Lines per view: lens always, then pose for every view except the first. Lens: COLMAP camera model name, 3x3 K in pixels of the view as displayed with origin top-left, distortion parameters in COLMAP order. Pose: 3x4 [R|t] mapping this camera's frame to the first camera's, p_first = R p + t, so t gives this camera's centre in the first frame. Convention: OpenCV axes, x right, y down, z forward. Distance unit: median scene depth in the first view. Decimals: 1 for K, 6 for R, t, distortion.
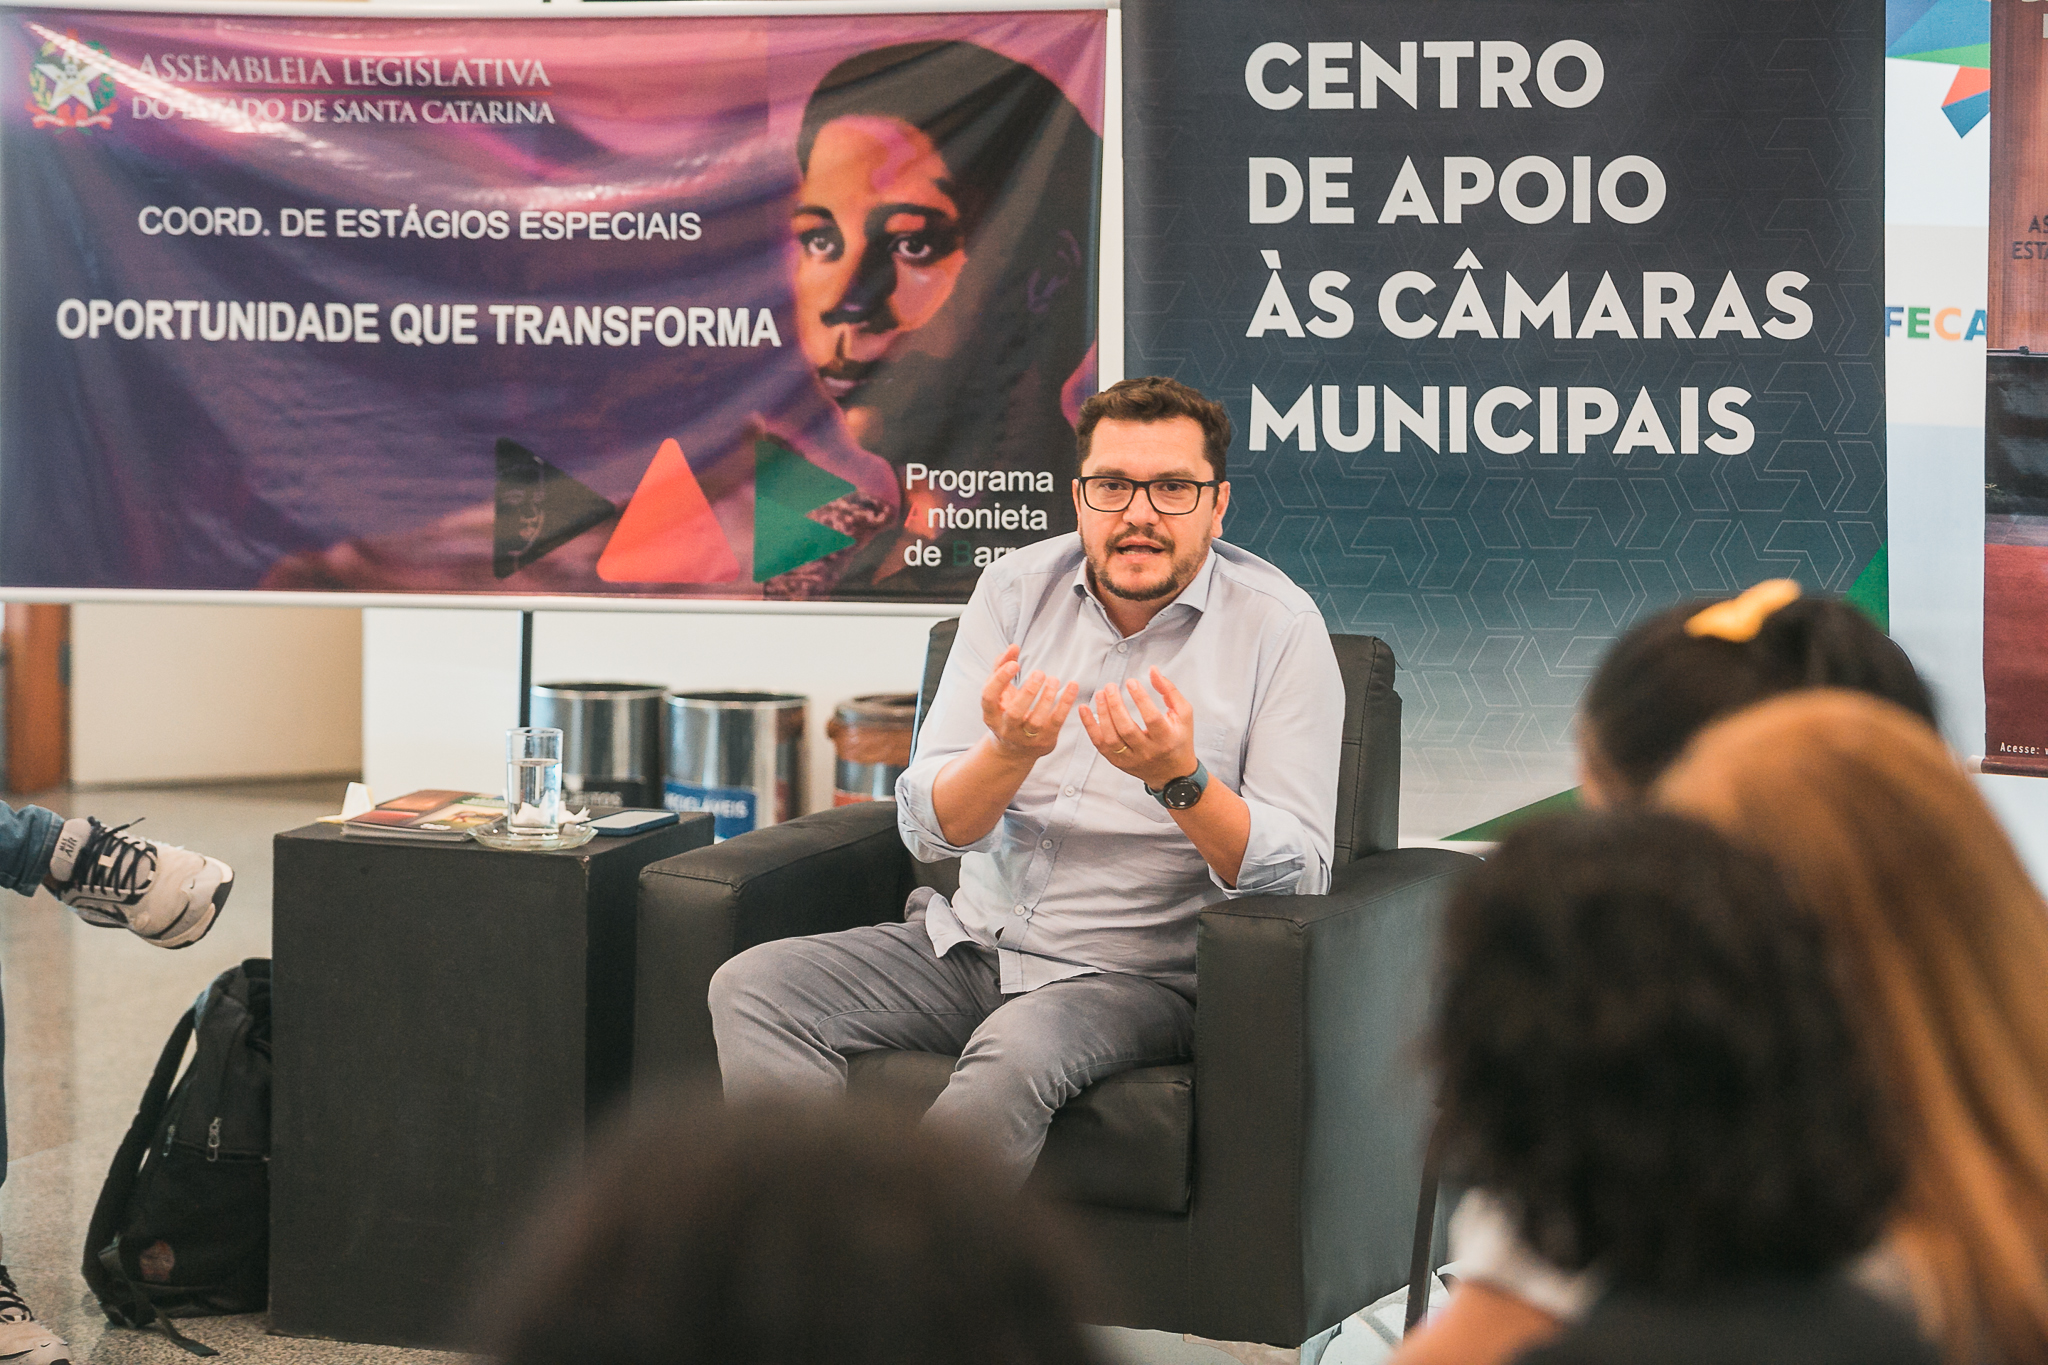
lens RADIAL K [[6484.1, 0, 1024.0], [0, 6484.1, 682.5], [0, 0, 1]] dist [0.708363, 0.927670]
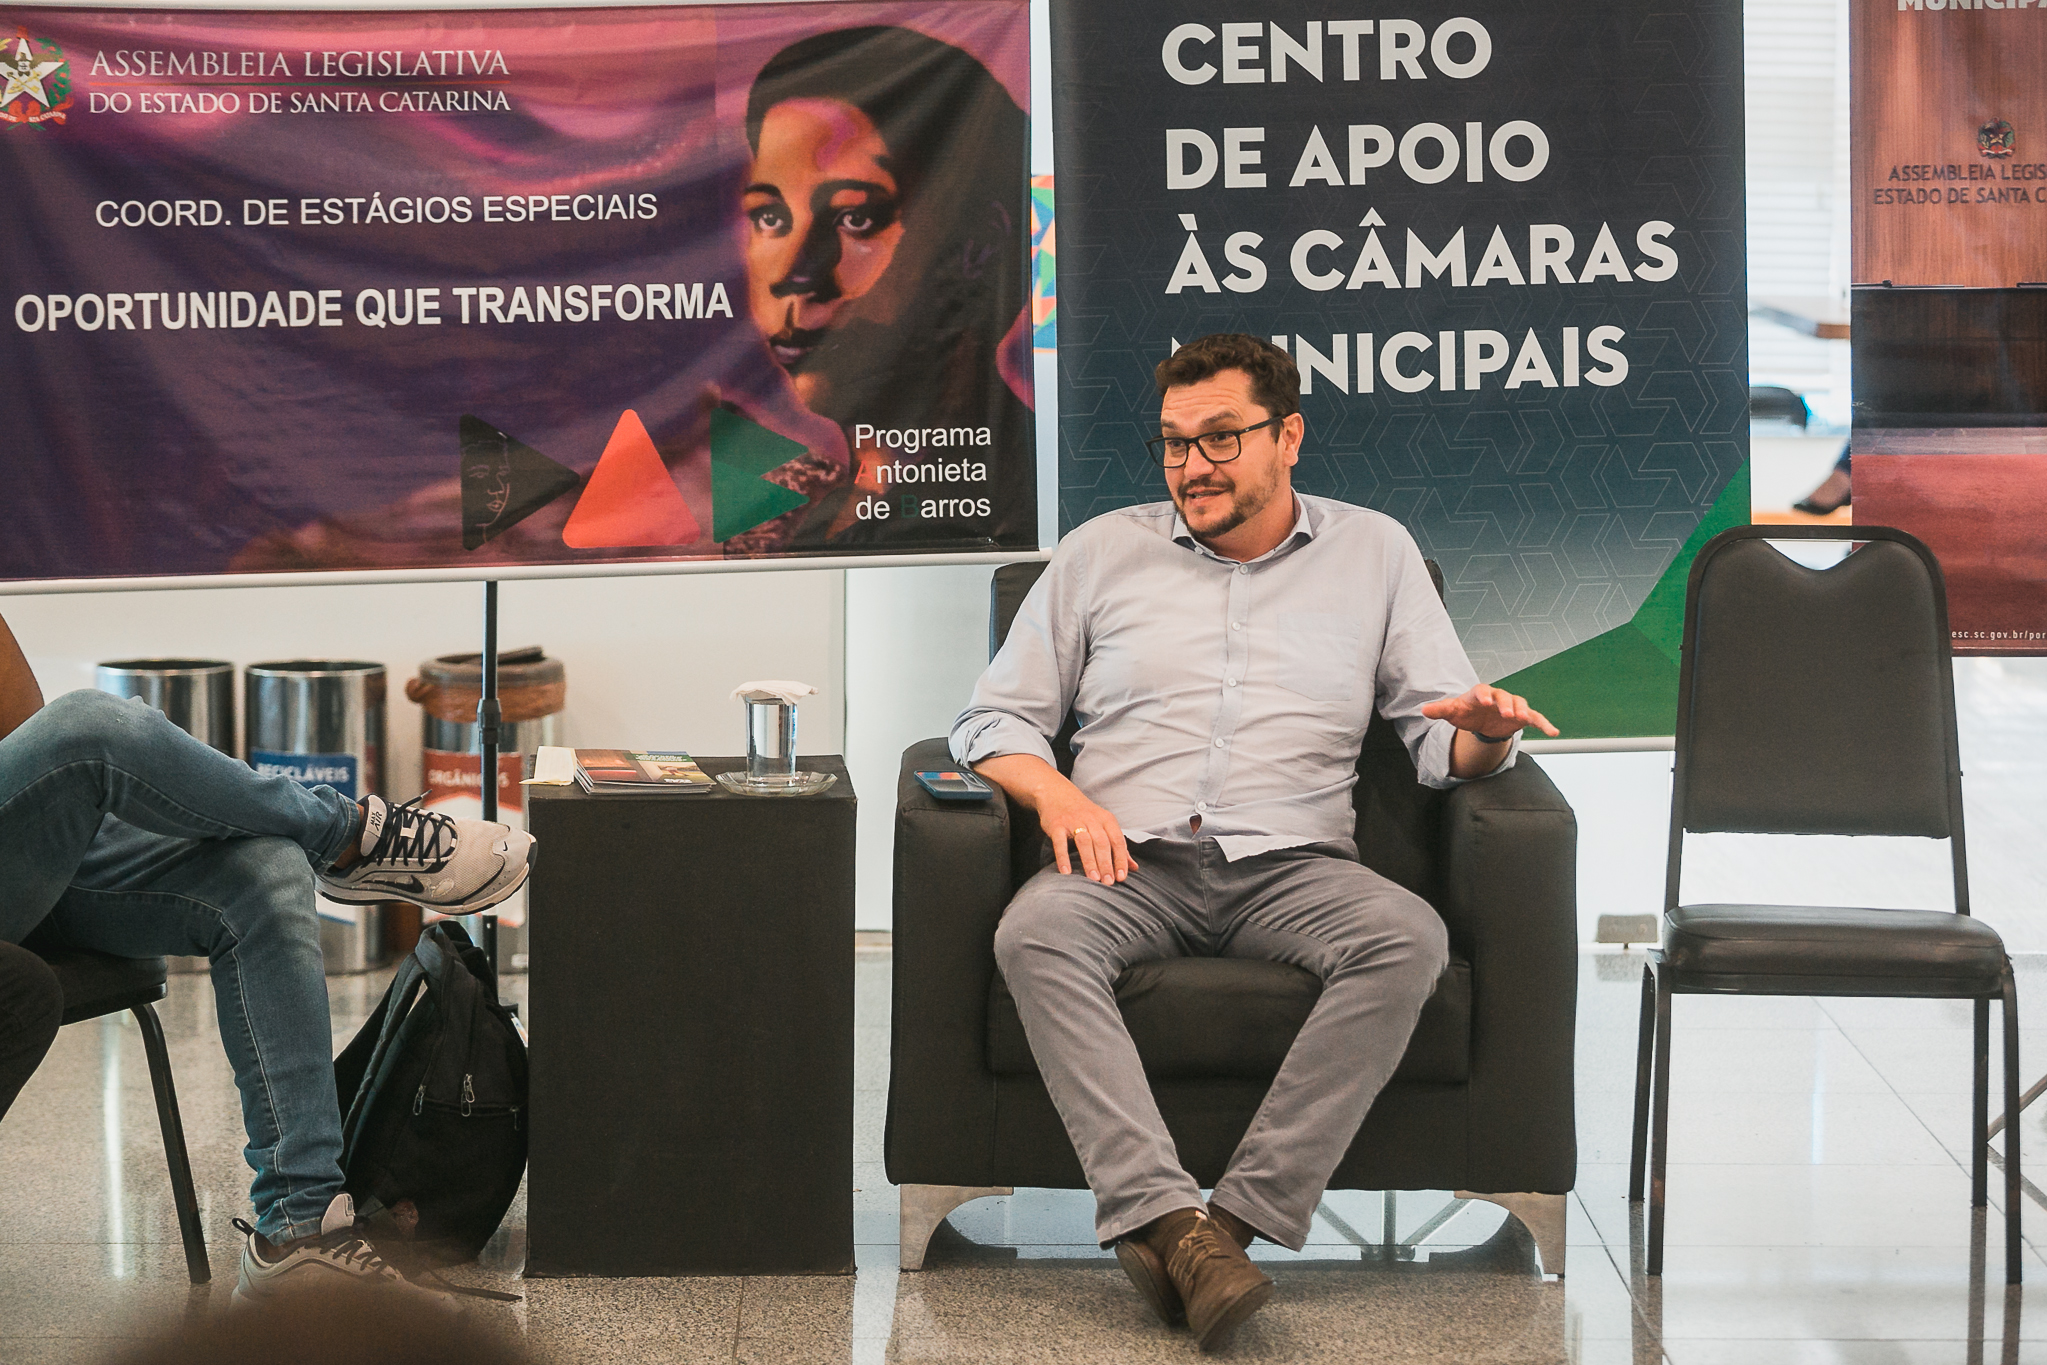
lens RADIAL K [[6480.9, 0, 1023.5], [0, 6480.9, 682.5], [0, 0, 1]] dist [0.708363, 0.927670]
pose [[0.917733, -0.054830, 0.393395, -0.411963], [0.052365, 0.998483, 0.017006, -0.008068], [-0.393730, 0.004993, 0.919212, 0.011458]]
